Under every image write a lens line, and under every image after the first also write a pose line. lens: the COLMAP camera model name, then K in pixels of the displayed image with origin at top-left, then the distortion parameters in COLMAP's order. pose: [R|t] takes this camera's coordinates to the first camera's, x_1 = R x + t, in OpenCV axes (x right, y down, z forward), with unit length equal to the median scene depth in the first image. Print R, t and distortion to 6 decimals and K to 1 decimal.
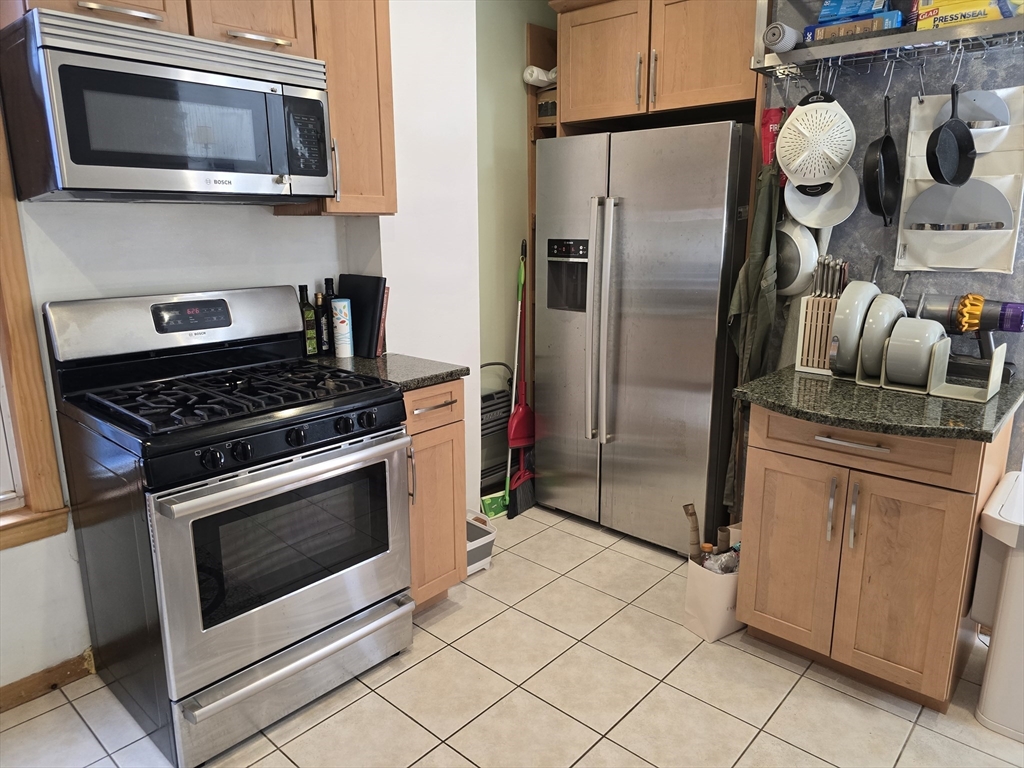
lens RADIAL K [[686.6, 0, 509.1], [0, 686.6, 378.8], [0, 0, 1]] dist [0.042443, -0.037092]
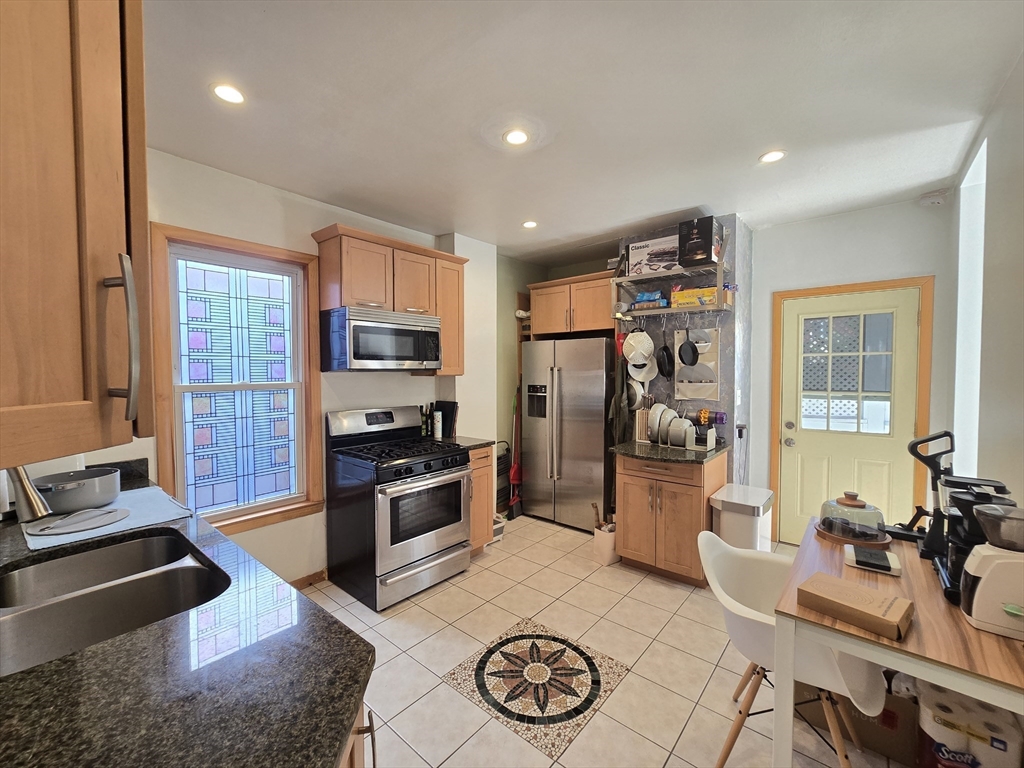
lens RADIAL K [[417.2, 0, 503.1], [0, 417.2, 390.1], [0, 0, 1]] dist [-0.006852, 0.001793]
pose [[0.999930, 0.000054, 0.011826, -0.053744], [0.002072, 0.983727, -0.179658, 0.072357], [-0.011643, 0.179669, 0.983658, -0.429228]]
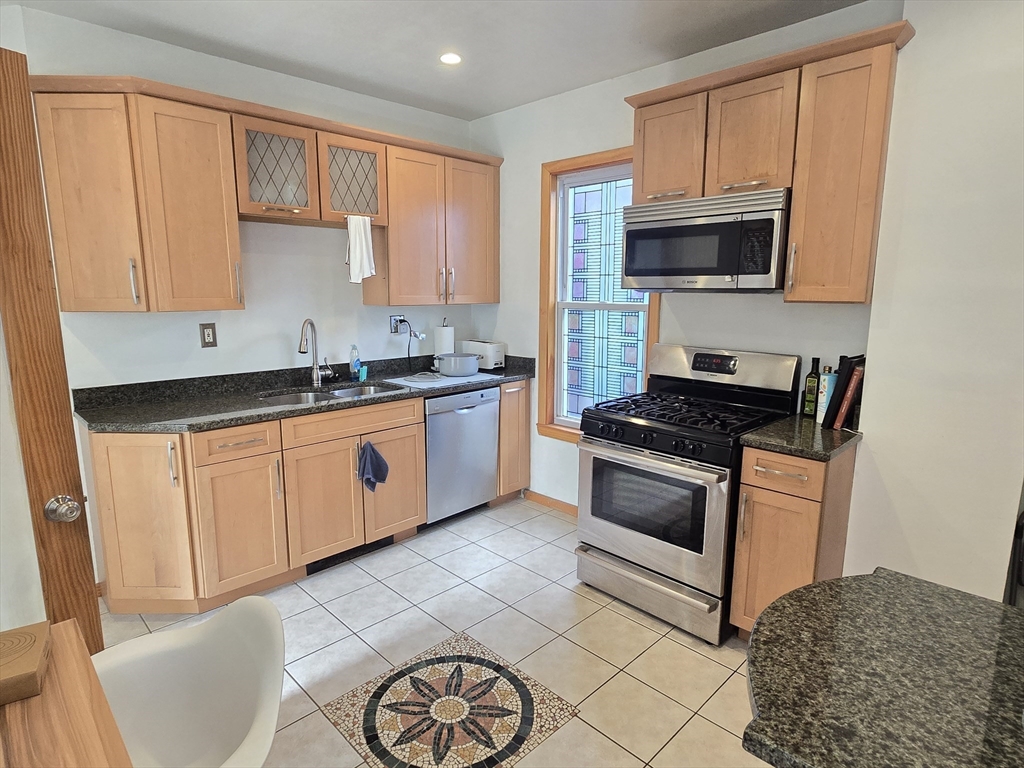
lens RADIAL K [[559.1, 0, 509.5], [0, 559.1, 386.5], [0, 0, 1]] dist [-0.000330, 0.000817]
pose [[-0.053150, 0.179064, -0.982401, 0.833312], [-0.226617, 0.955961, 0.186505, -0.173644], [0.972533, 0.232542, -0.010231, 0.574392]]
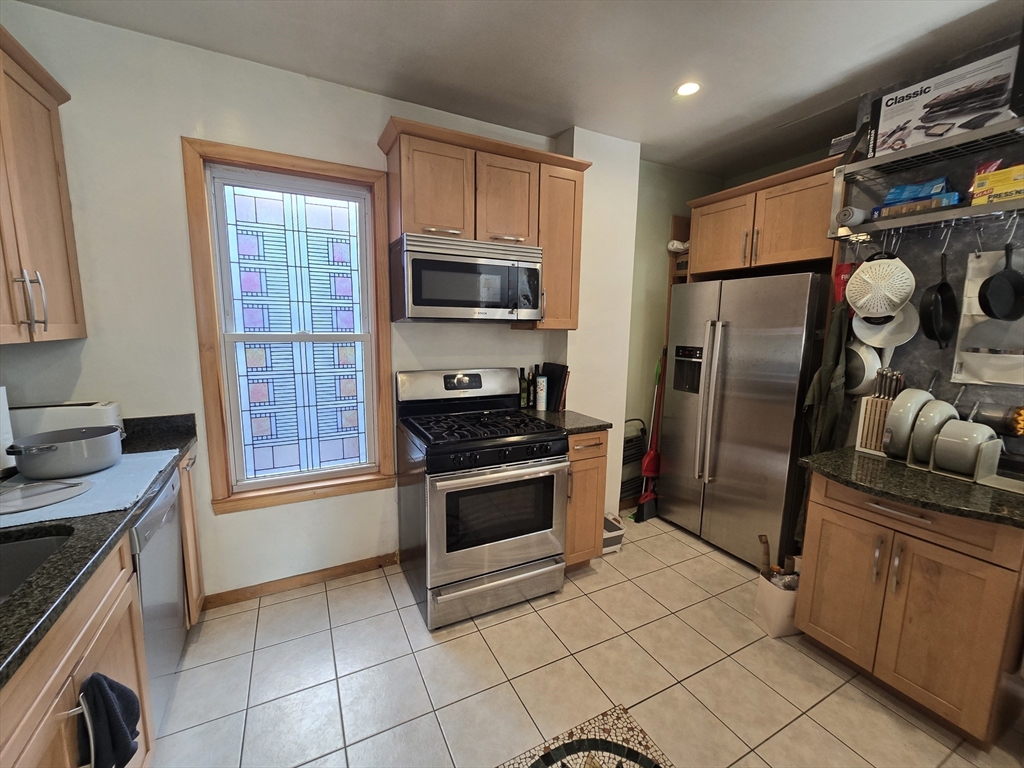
lens RADIAL K [[417.2, 0, 508.6], [0, 417.2, 387.3], [0, 0, 1]] dist [-0.006852, 0.001793]
pose [[0.933674, 0.069639, -0.351287, 0.057296], [-0.098025, 0.993146, -0.063658, -0.016514], [0.344446, 0.093871, 0.934101, -0.014381]]
